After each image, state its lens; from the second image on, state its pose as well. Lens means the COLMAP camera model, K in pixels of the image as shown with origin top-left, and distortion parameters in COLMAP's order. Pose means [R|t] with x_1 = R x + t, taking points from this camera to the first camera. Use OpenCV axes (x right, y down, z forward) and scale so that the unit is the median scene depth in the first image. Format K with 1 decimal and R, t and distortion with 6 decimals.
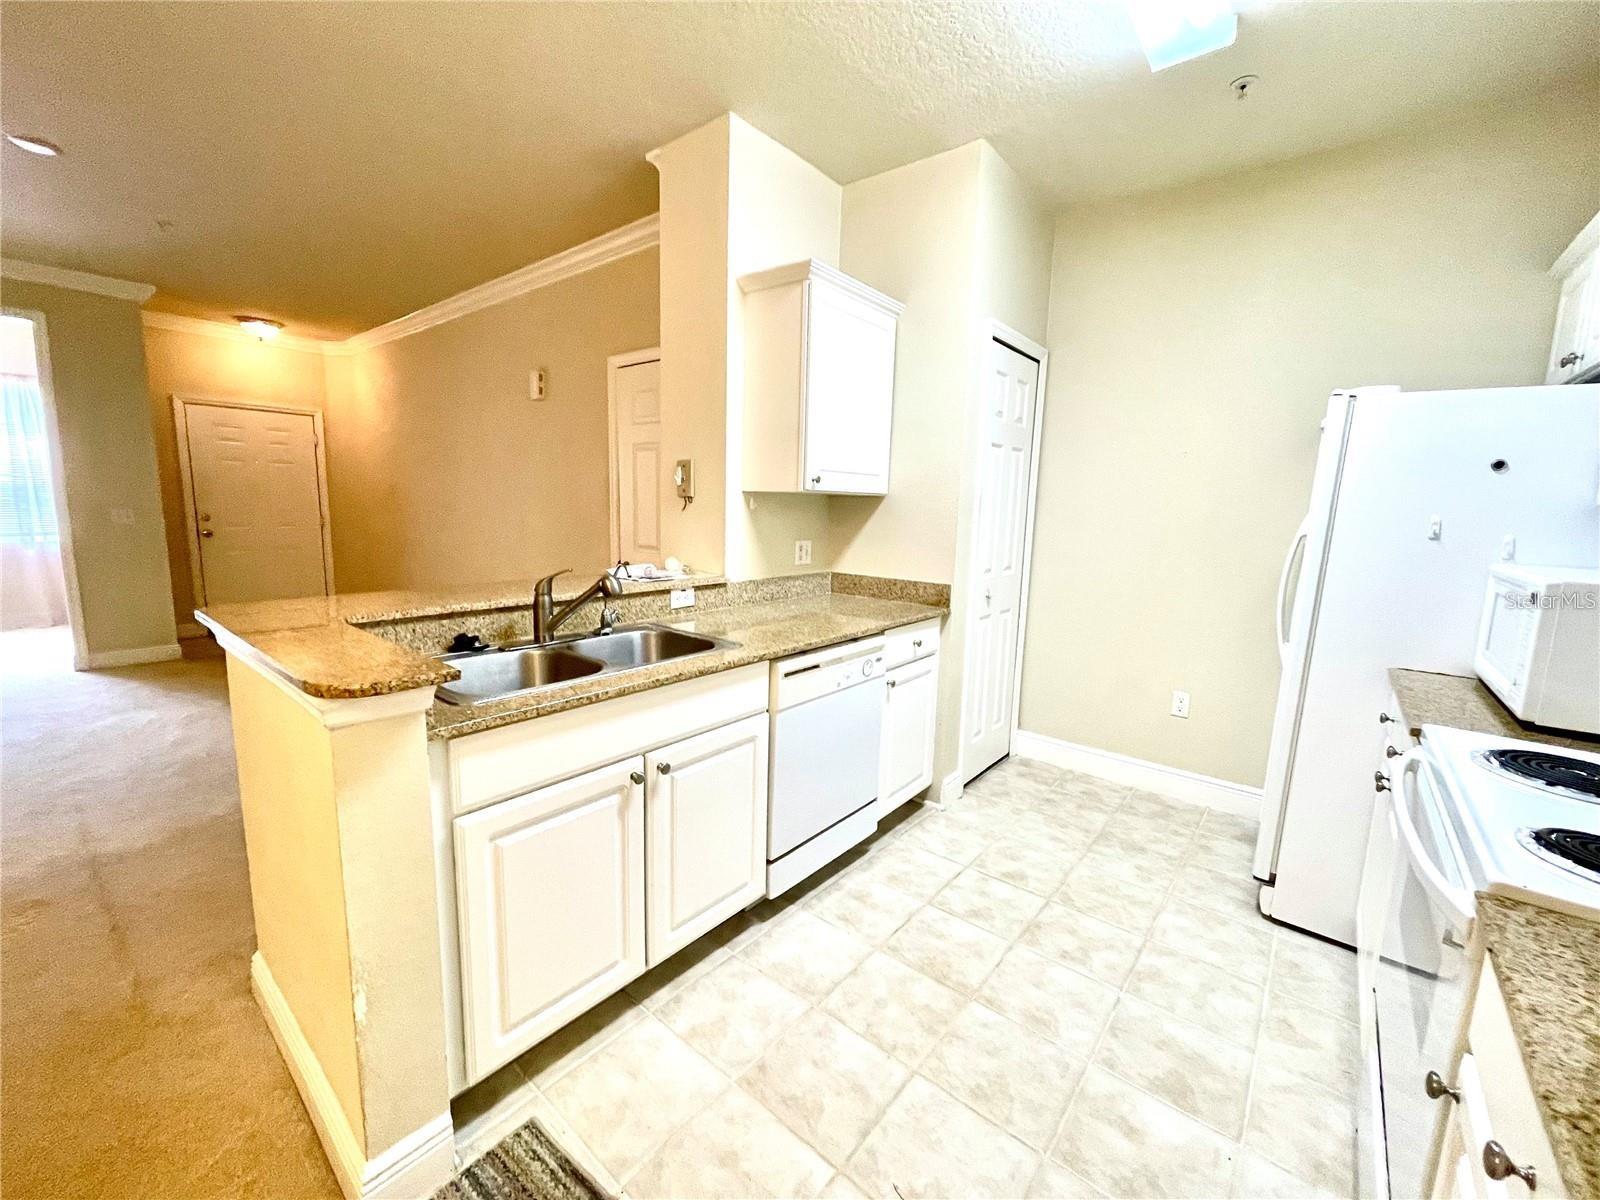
lens RADIAL K [[643.8, 0, 793.4], [0, 643.8, 594.2], [0, 0, 1]] dist [0.007400, -0.000078]
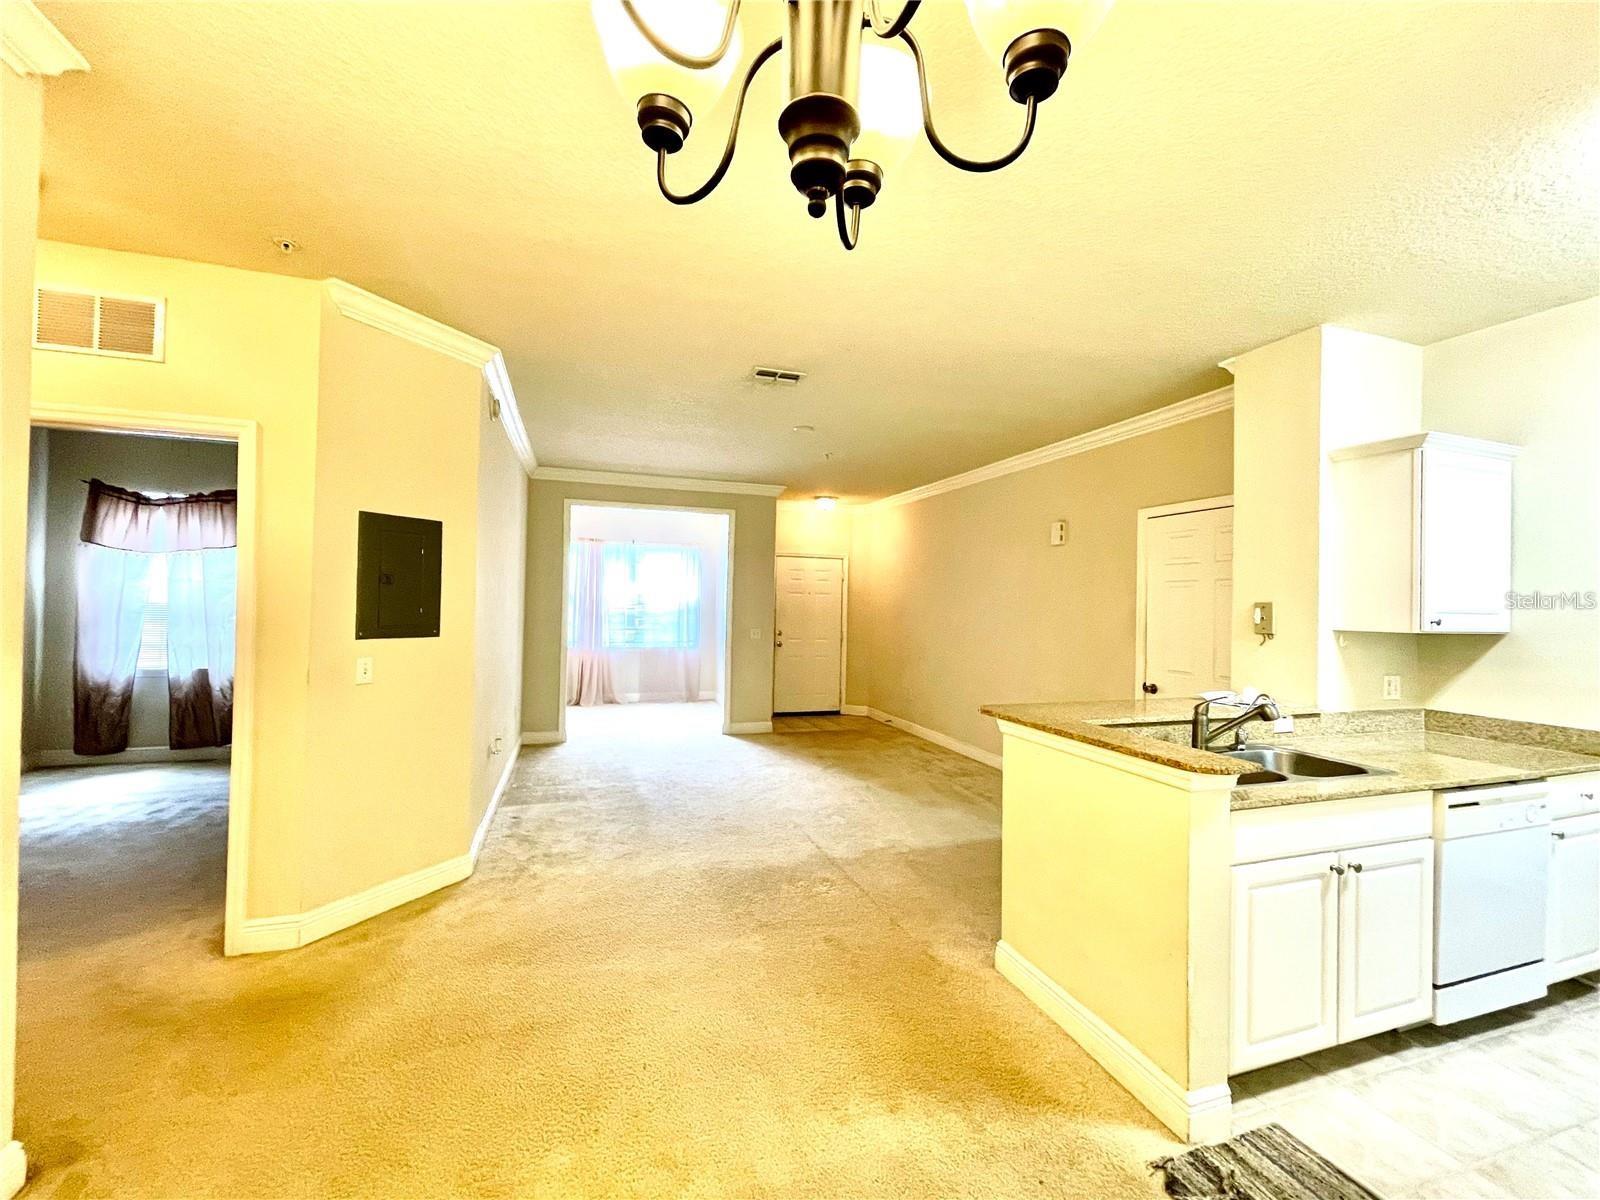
lens RADIAL K [[645.1, 0, 791.3], [0, 645.1, 597.7], [0, 0, 1]] dist [-0.000467, 0.000170]
pose [[0.854918, -0.010917, -0.518649, -0.324768], [-0.073717, 0.987076, -0.142290, 0.011879], [0.513499, 0.159879, 0.843064, -0.452679]]
